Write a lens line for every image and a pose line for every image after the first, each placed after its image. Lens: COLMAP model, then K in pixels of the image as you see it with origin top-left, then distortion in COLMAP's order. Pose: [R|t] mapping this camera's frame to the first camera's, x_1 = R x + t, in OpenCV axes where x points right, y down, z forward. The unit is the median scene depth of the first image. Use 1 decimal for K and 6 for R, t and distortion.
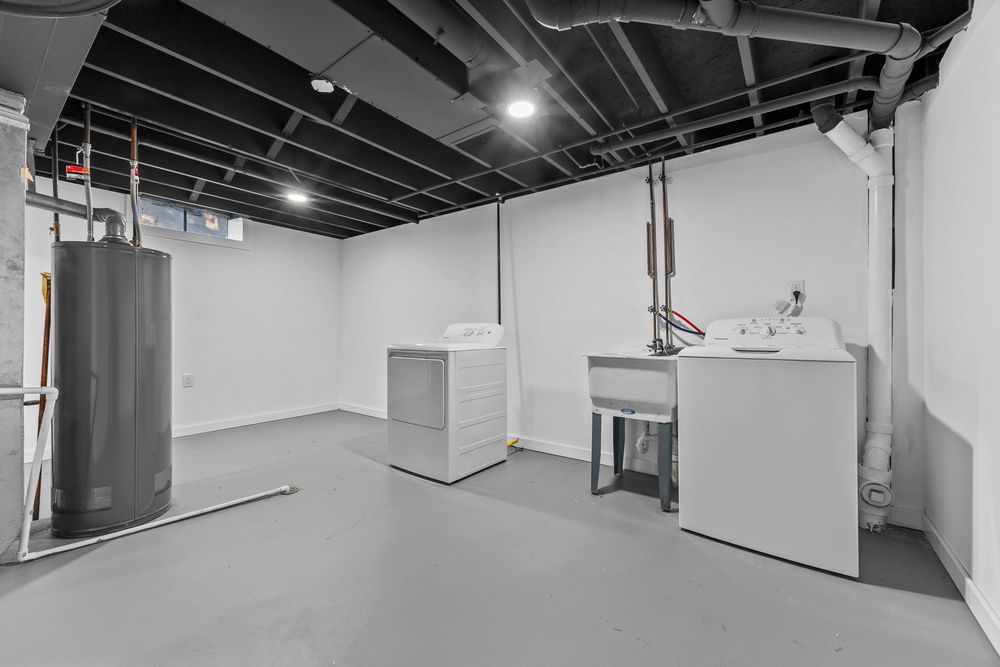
lens RADIAL K [[395.1, 0, 499.5], [0, 395.1, 334.3], [0, 0, 1]] dist [0.007321, -0.001183]
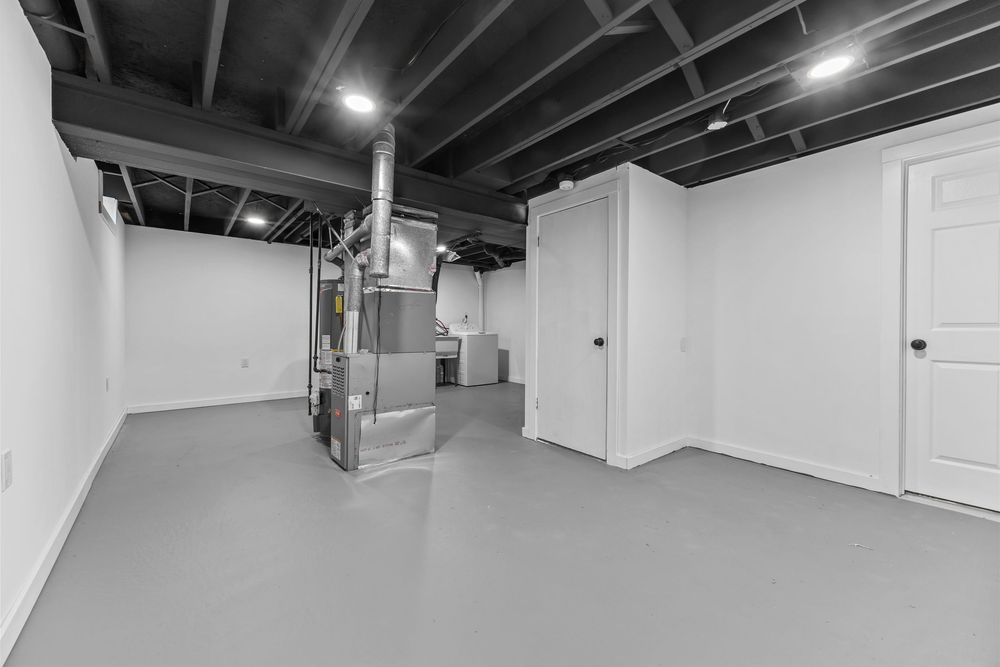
lens RADIAL K [[395.1, 0, 498.2], [0, 395.1, 327.0], [0, 0, 1]] dist [0.007321, -0.001183]
pose [[0.247861, 0.007050, 0.968770, -2.362018], [-0.006308, 0.999964, -0.005663, 0.002144], [-0.968775, -0.004708, 0.247896, -0.069261]]
